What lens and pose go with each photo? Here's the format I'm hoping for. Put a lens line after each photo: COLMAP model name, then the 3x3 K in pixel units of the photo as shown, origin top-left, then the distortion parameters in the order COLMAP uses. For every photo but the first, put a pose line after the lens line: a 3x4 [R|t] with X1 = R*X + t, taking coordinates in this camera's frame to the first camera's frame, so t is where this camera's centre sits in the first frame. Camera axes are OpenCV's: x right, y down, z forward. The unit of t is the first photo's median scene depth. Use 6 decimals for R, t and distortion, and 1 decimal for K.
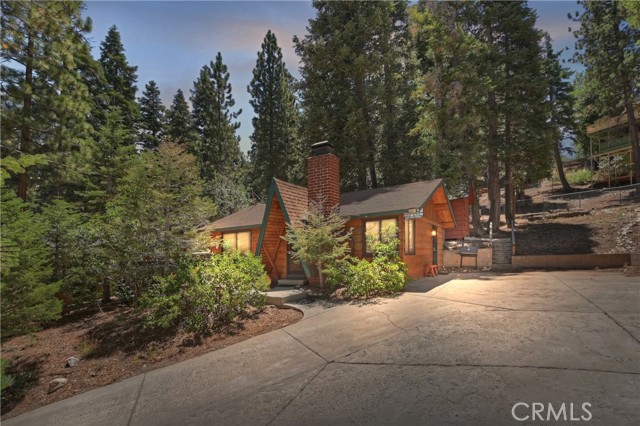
lens RADIAL K [[278.3, 0, 336.7], [0, 278.3, 240.6], [0, 0, 1]] dist [0.003014, -0.002705]
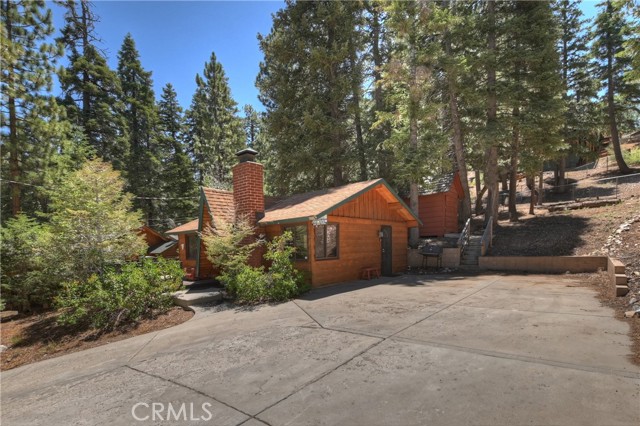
lens RADIAL K [[278.3, 0, 328.6], [0, 278.3, 252.1], [0, 0, 1]] dist [0.003014, -0.002705]
pose [[0.988280, 0.004917, -0.152574, 0.128298], [0.007239, 0.996847, 0.079012, -0.017571], [0.152481, -0.079191, 0.985129, -0.000172]]
